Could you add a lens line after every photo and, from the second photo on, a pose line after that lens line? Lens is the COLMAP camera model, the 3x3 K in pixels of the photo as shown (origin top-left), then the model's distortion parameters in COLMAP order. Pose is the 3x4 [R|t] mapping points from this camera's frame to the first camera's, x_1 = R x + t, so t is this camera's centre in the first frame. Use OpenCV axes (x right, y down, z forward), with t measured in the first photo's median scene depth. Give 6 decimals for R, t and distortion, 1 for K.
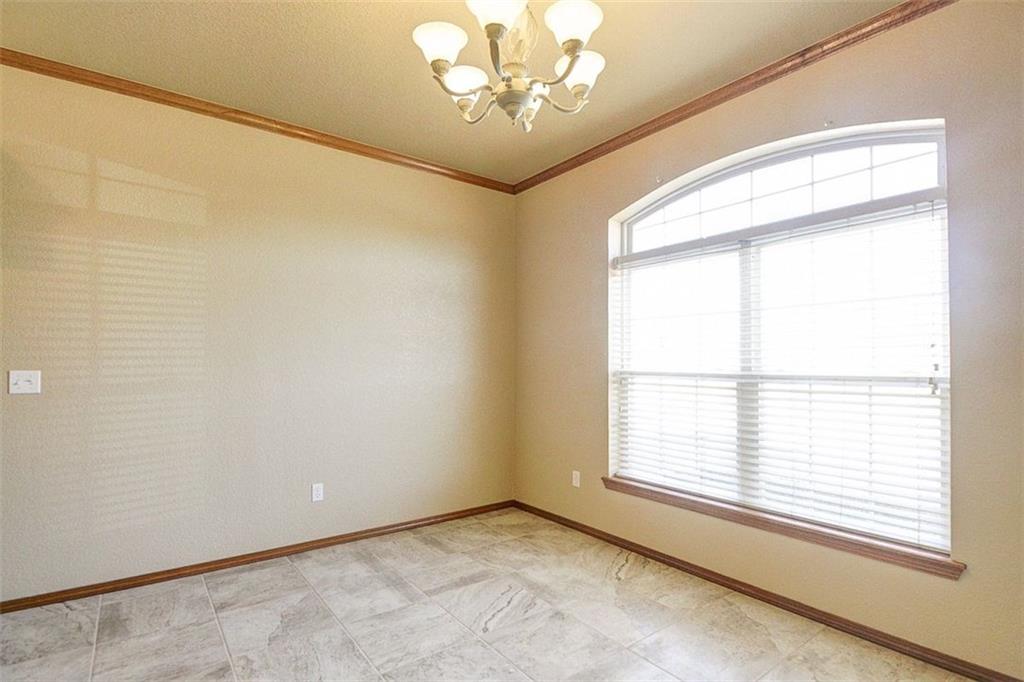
lens RADIAL K [[485.4, 0, 513.6], [0, 485.4, 354.3], [0, 0, 1]] dist [0.000496, -0.014288]
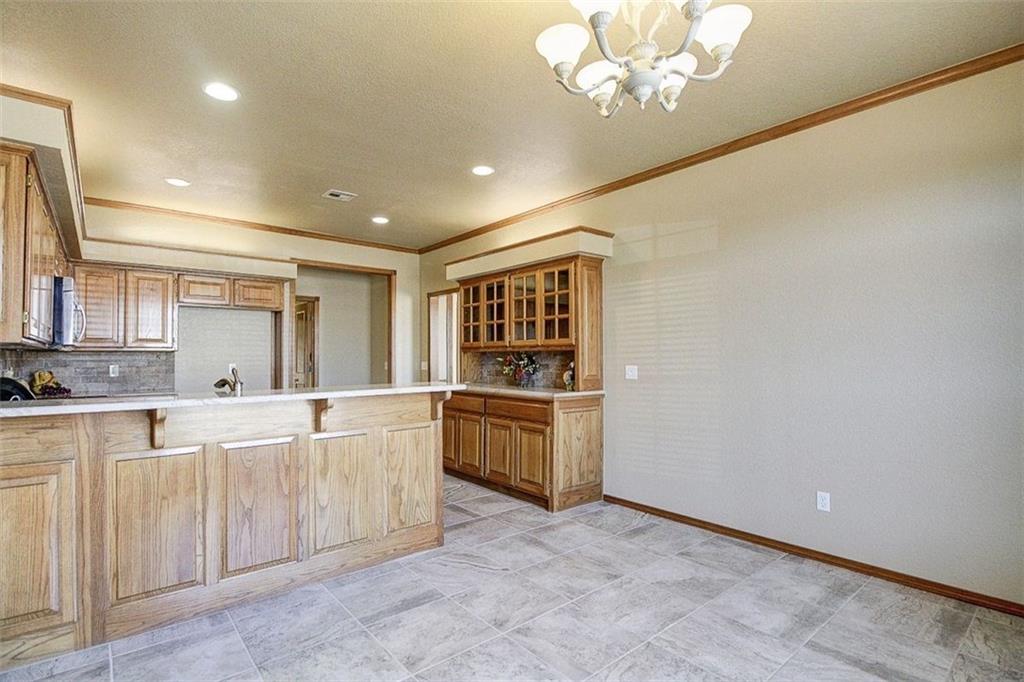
lens RADIAL K [[485.4, 0, 513.6], [0, 485.4, 354.3], [0, 0, 1]] dist [0.000496, -0.014288]
pose [[0.072554, -0.006241, -0.997345, 0.534763], [0.015820, 0.999862, -0.005106, 0.003631], [0.997239, -0.015407, 0.072643, 0.408021]]
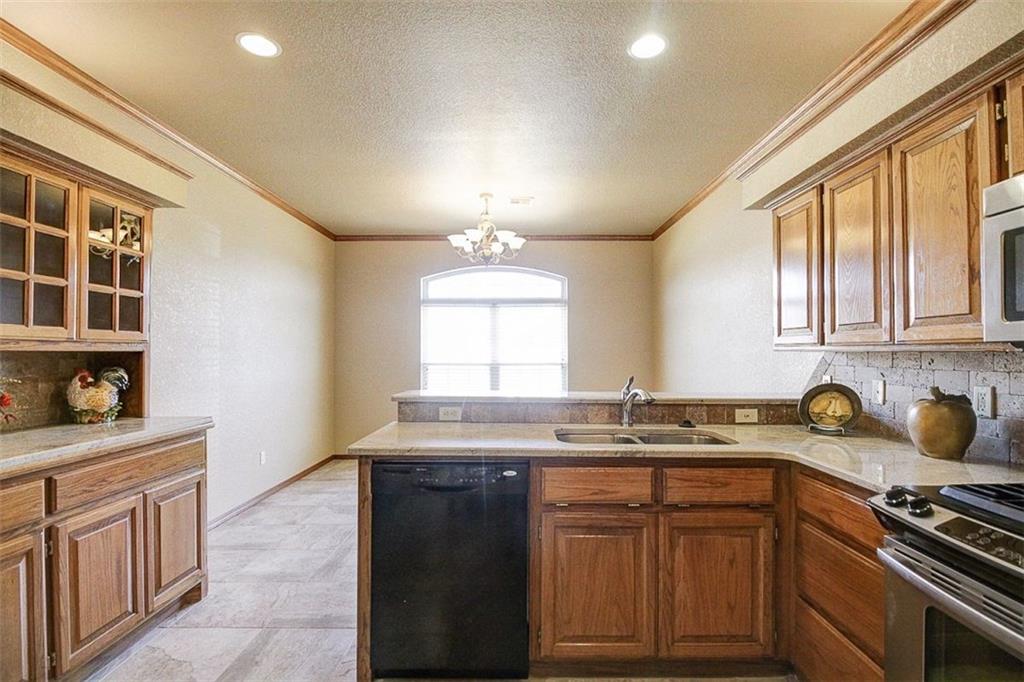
lens RADIAL K [[485.4, 0, 513.6], [0, 485.4, 354.3], [0, 0, 1]] dist [0.000496, -0.014288]
pose [[0.602744, -0.002260, 0.797931, -1.198741], [-0.011513, 0.999867, 0.011528, -0.026109], [-0.797852, -0.016135, 0.602638, -0.400498]]
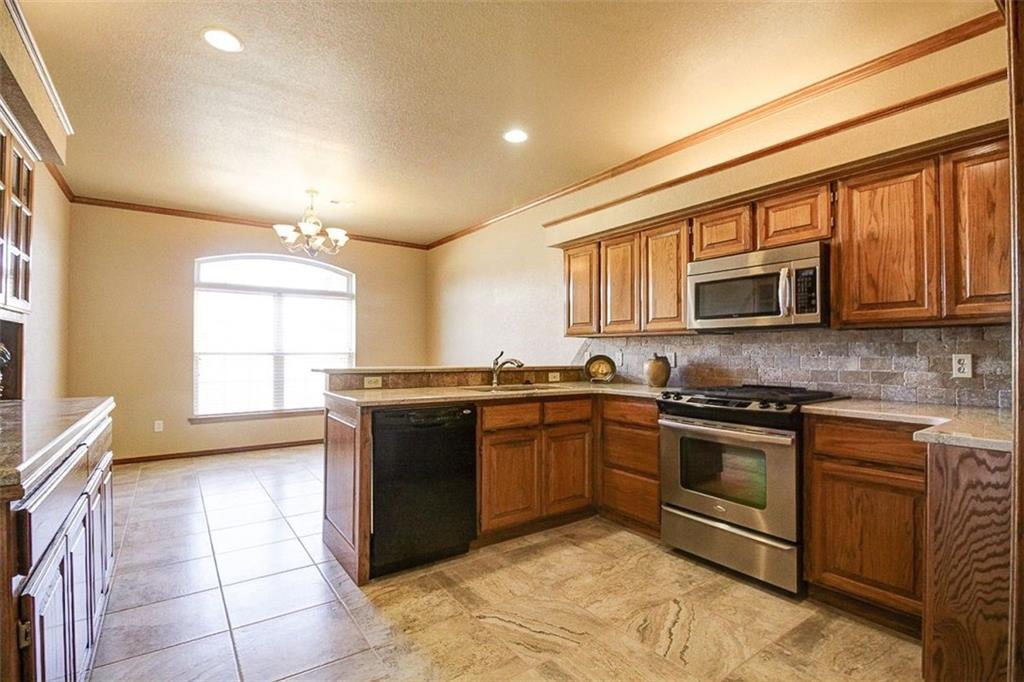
lens RADIAL K [[485.4, 0, 513.6], [0, 485.4, 354.3], [0, 0, 1]] dist [0.000496, -0.014288]
pose [[0.017999, -0.004347, 0.999829, -1.658711], [-0.016742, 0.999849, 0.004649, 0.020114], [-0.999698, -0.016822, 0.017923, -0.114213]]
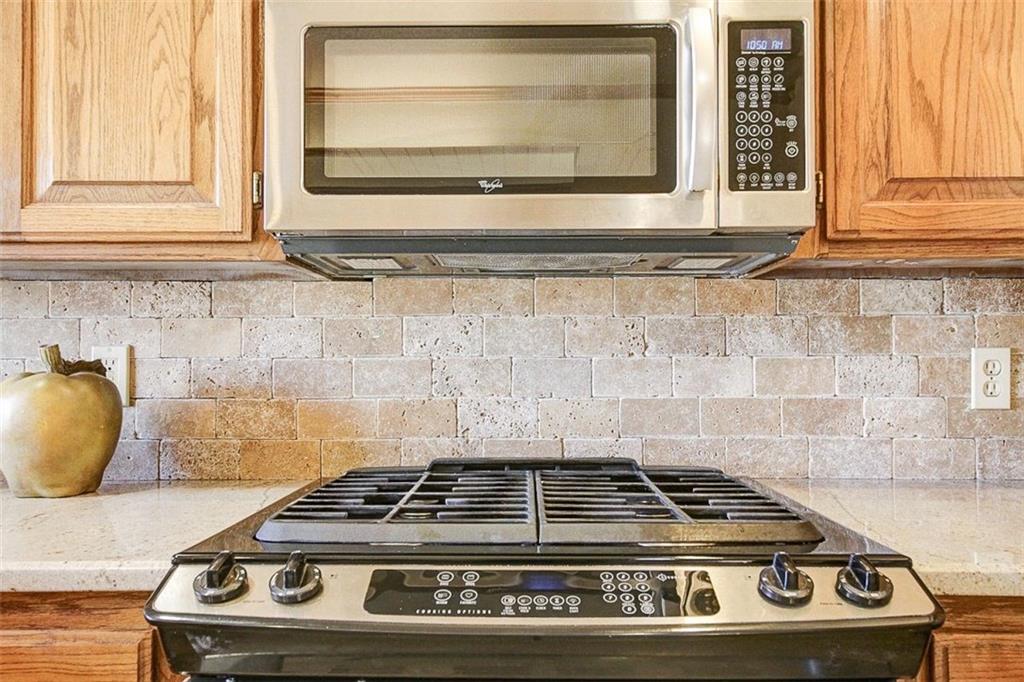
lens RADIAL K [[817.9, 0, 512.0], [0, 817.9, 341.0], [0, 0, 1]] dist [0.035351, 0.000414]
pose [[-0.787448, 0.020018, 0.616056, -0.904486], [-0.008572, 0.999020, -0.043420, 0.032627], [-0.616321, -0.039472, -0.786505, -0.242821]]
